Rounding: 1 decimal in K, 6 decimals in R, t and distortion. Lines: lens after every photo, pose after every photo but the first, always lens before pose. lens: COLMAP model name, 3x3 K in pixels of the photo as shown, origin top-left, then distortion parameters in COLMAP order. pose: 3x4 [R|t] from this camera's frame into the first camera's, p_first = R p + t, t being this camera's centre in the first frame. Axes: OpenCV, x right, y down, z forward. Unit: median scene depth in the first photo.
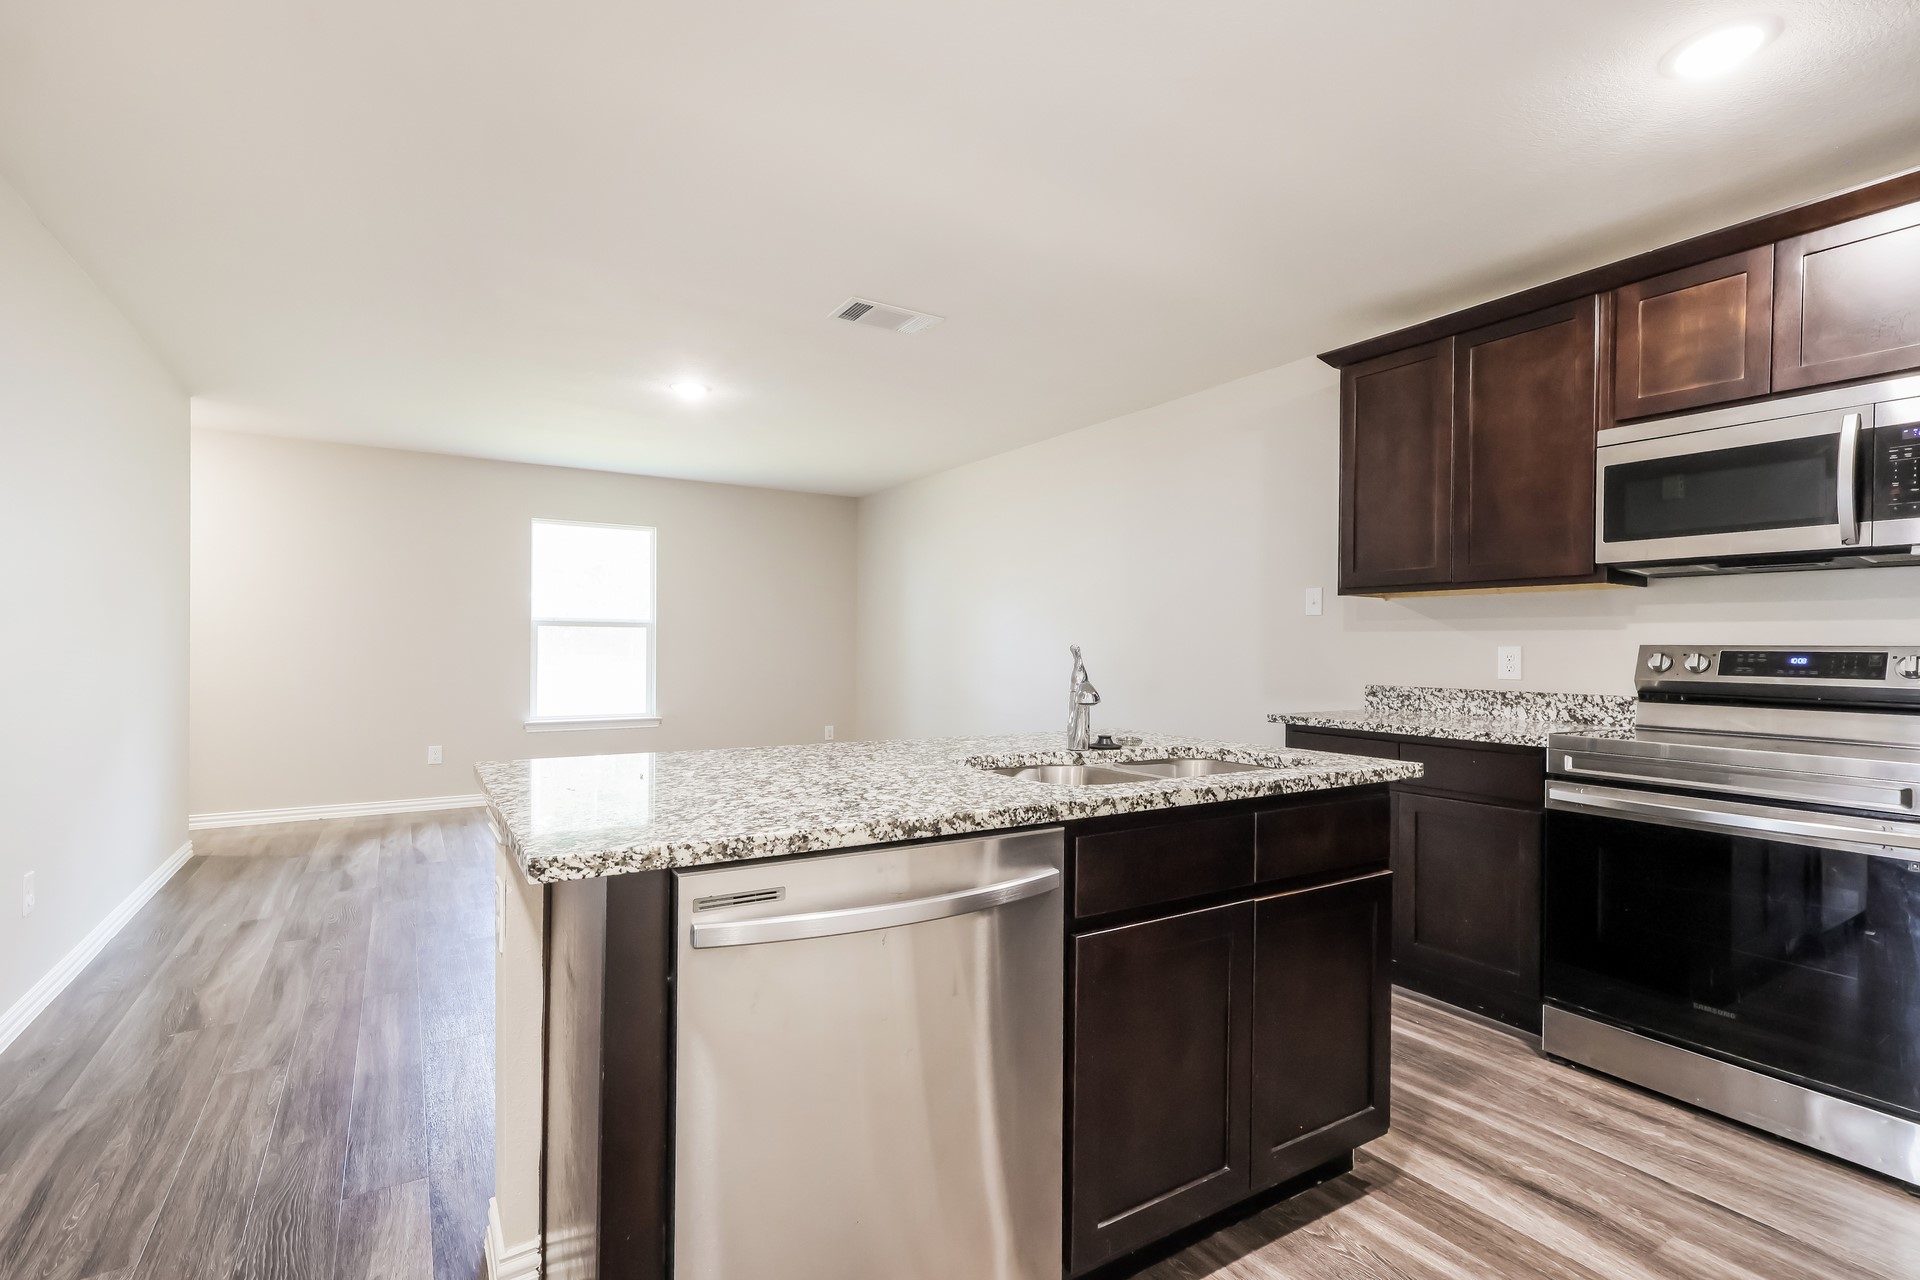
lens RADIAL K [[913.1, 0, 955.2], [0, 913.1, 650.3], [0, 0, 1]] dist [-0.002852, -0.000082]
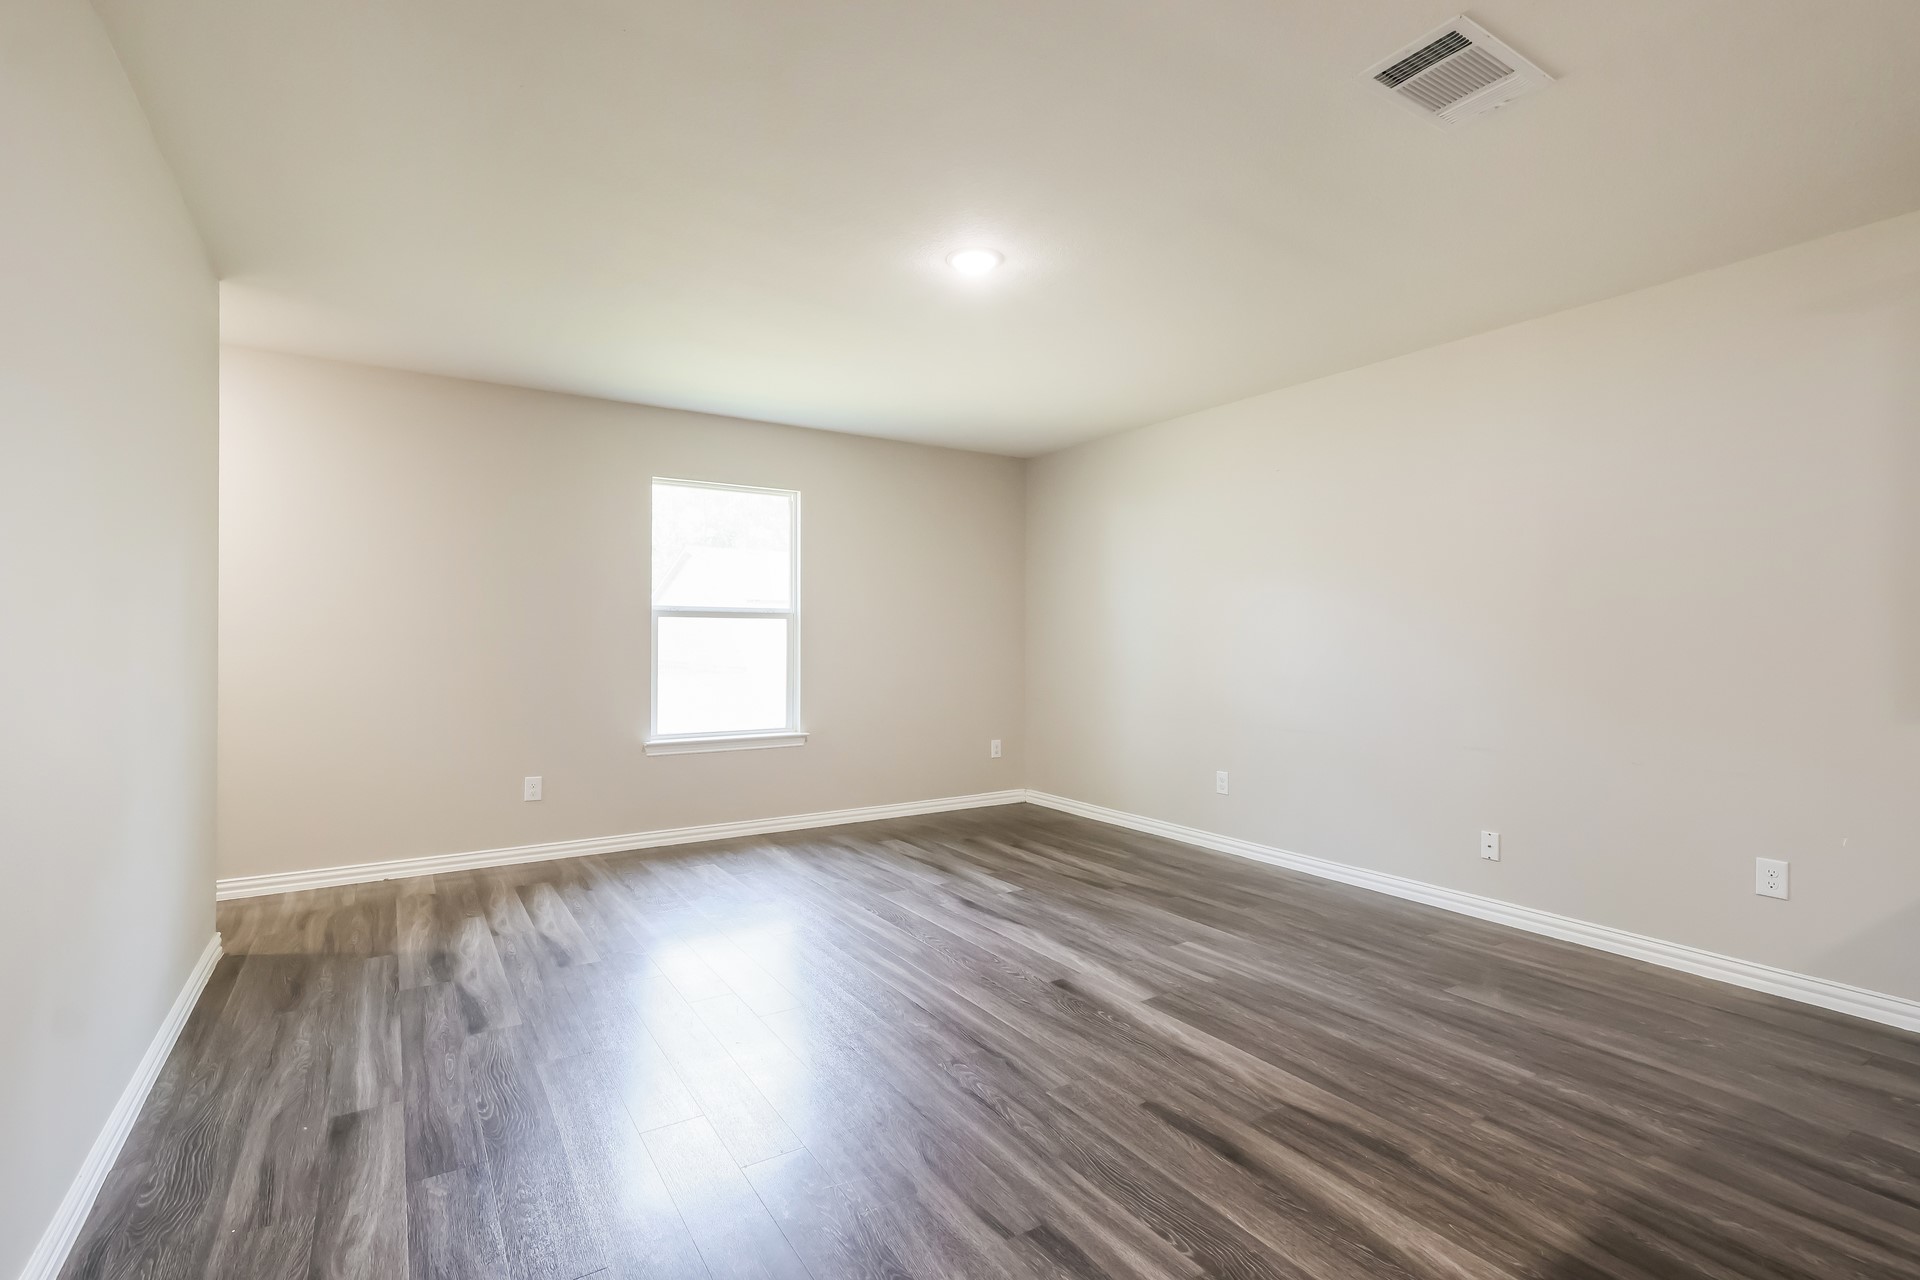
lens RADIAL K [[913.1, 0, 953.9], [0, 913.1, 637.2], [0, 0, 1]] dist [-0.002852, -0.000082]
pose [[0.999939, -0.002071, 0.010848, -0.293199], [0.002192, 0.999936, -0.011141, -0.000610], [-0.010824, 0.011164, 0.999879, 0.308314]]
